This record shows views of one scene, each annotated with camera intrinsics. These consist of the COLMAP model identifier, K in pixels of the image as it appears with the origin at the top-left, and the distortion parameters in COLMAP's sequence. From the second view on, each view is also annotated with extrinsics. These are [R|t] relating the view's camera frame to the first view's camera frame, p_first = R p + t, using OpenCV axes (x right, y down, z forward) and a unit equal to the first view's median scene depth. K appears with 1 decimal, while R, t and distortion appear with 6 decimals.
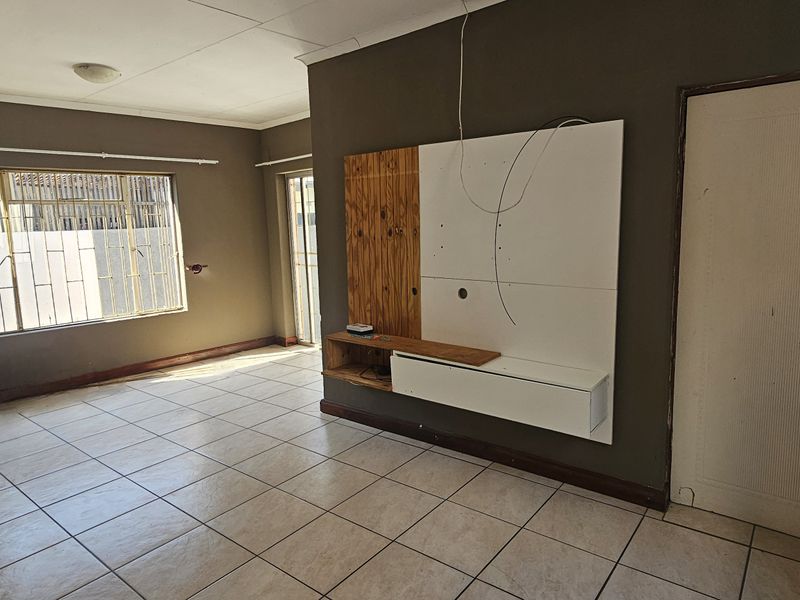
lens RADIAL K [[524.4, 0, 399.5], [0, 524.4, 298.9], [0, 0, 1]] dist [0.002289, -0.000638]
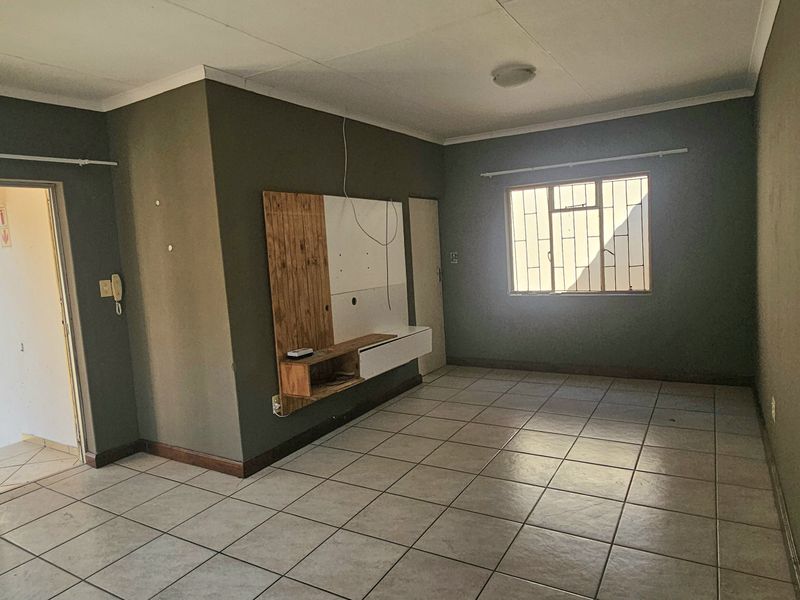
lens RADIAL K [[524.4, 0, 399.3], [0, 524.4, 299.3], [0, 0, 1]] dist [0.002289, -0.000638]
pose [[-0.132660, -0.063062, 0.989154, -1.182442], [0.208769, 0.973807, 0.090082, -0.107005], [-0.968926, 0.218455, -0.116020, 0.934334]]
